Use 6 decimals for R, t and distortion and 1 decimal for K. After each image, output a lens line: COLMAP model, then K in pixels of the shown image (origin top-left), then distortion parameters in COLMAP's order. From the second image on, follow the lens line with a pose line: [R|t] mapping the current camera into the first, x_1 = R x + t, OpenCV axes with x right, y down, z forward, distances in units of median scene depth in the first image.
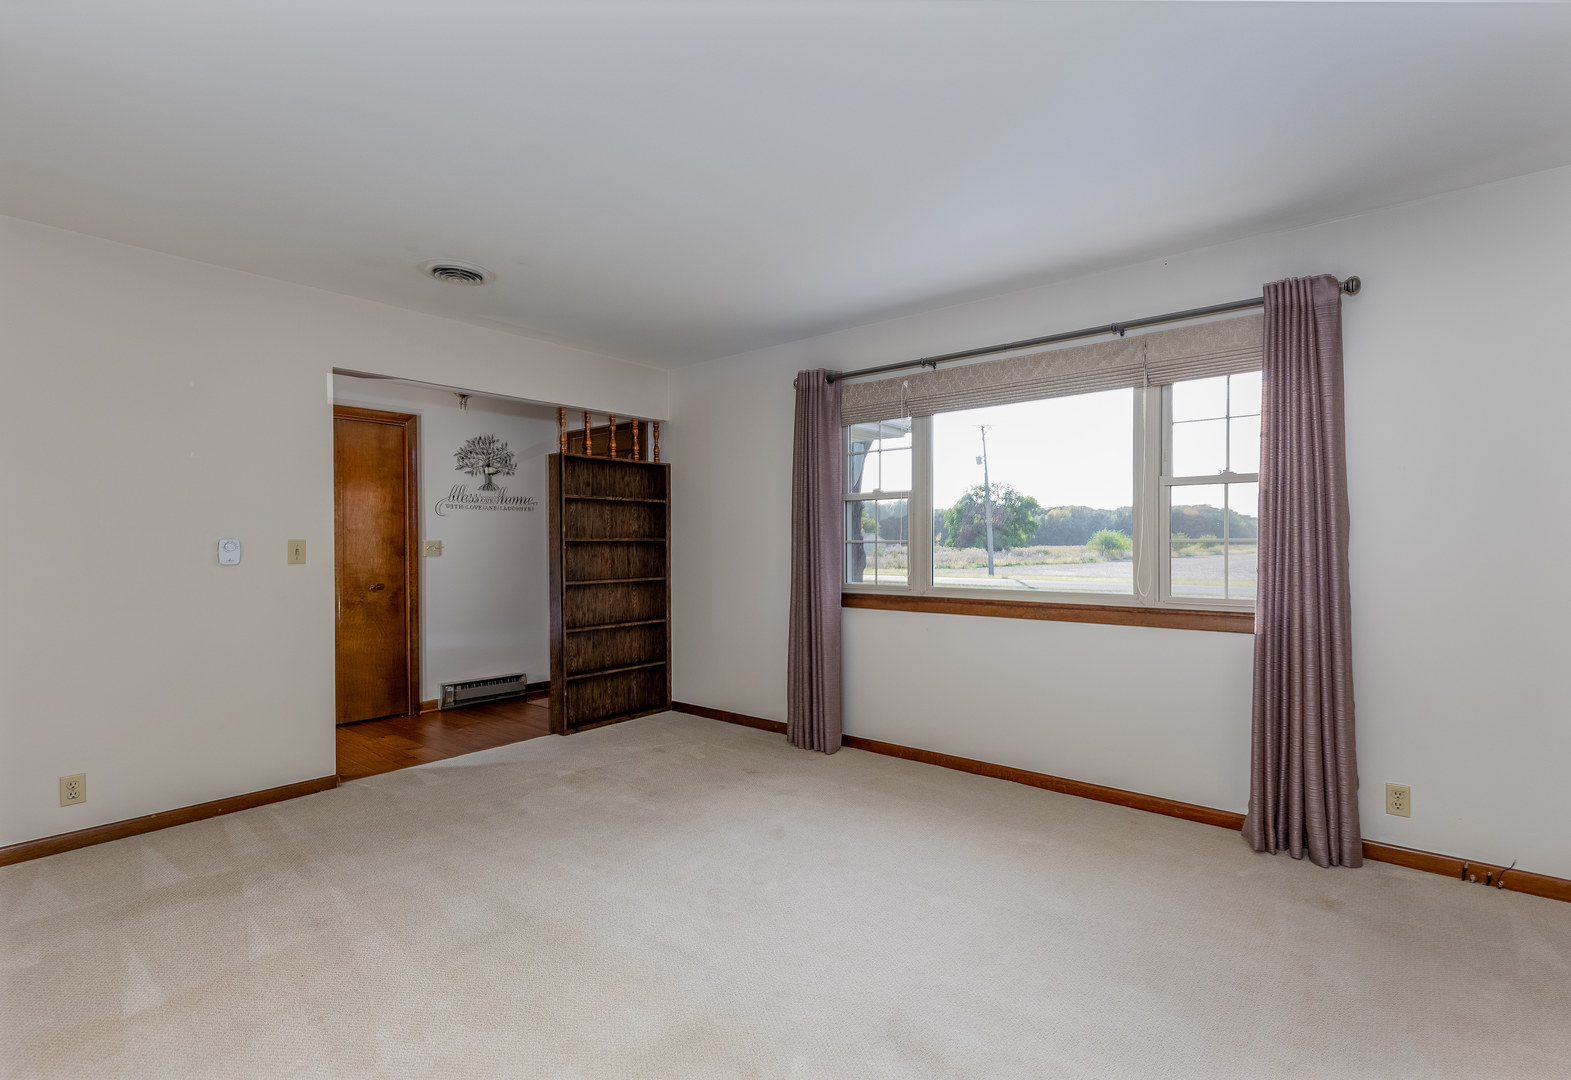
lens RADIAL K [[733.1, 0, 785.5], [0, 733.1, 540.0], [0, 0, 1]] dist [0.001993, 0.000410]
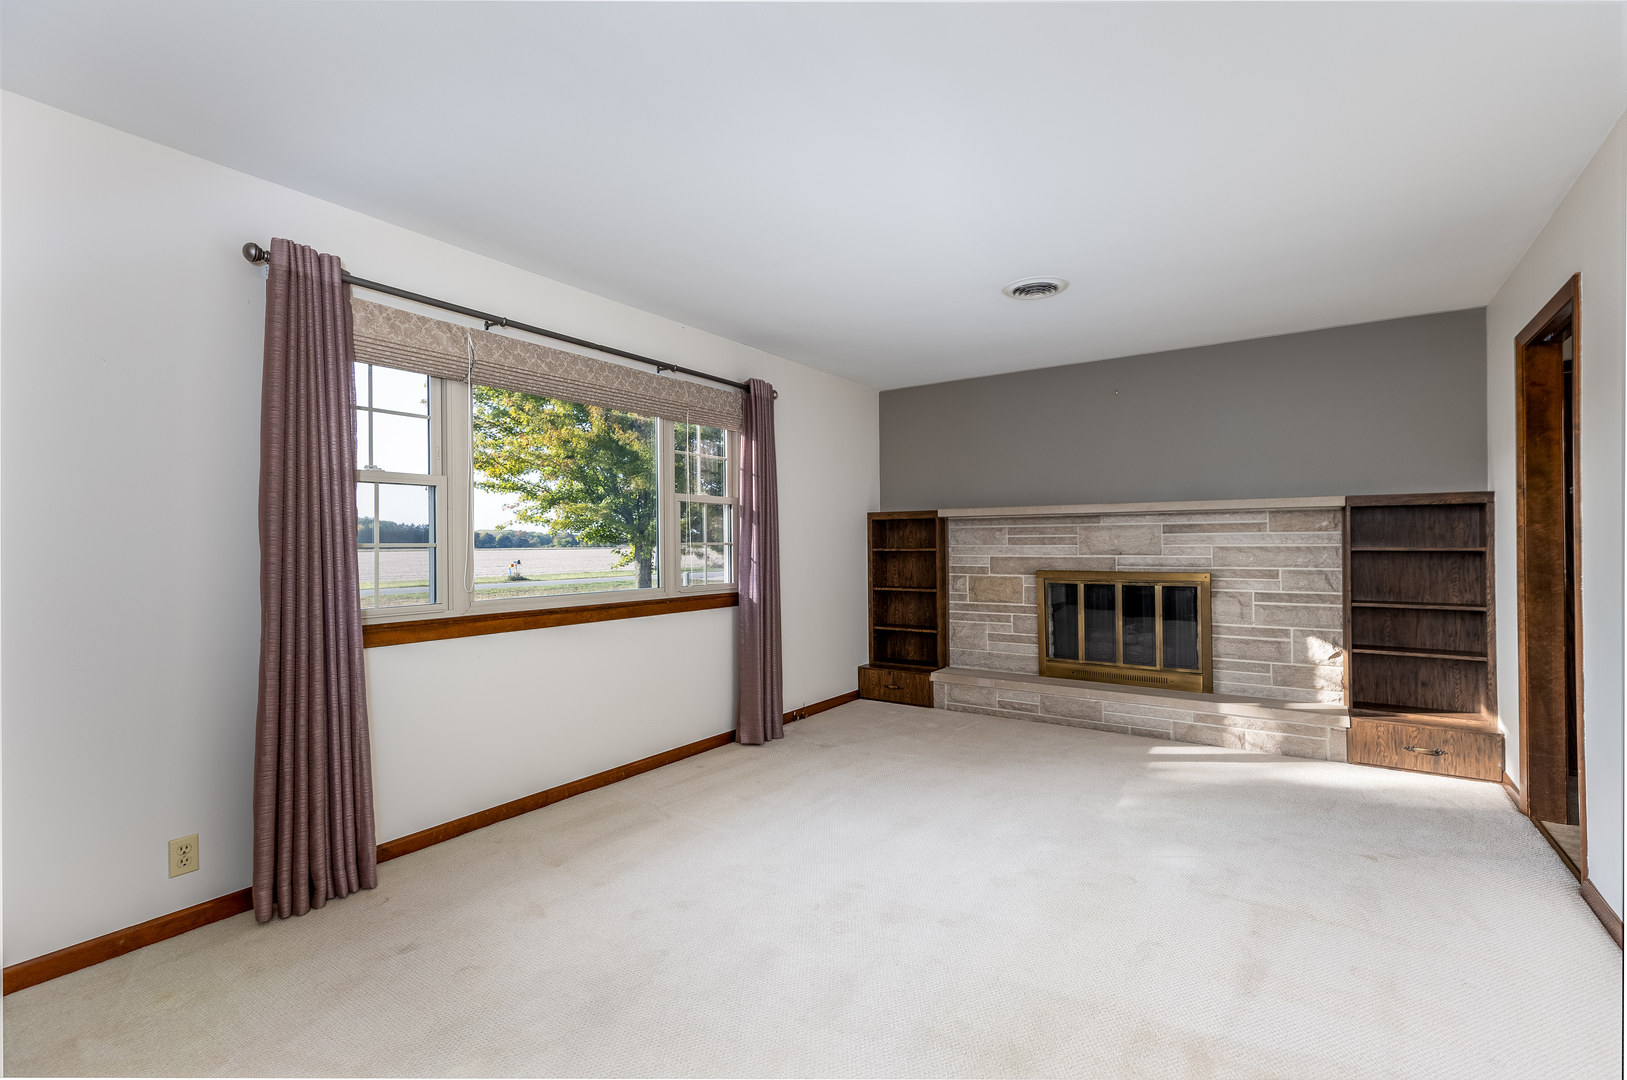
lens RADIAL K [[733.1, 0, 813.5], [0, 733.1, 540.0], [0, 0, 1]] dist [-0.000278, 0.000143]
pose [[-0.090796, 0.013825, 0.995774, -0.639554], [0.010723, 0.999859, -0.012904, 0.011368], [-0.995812, 0.009506, -0.090932, 0.730595]]
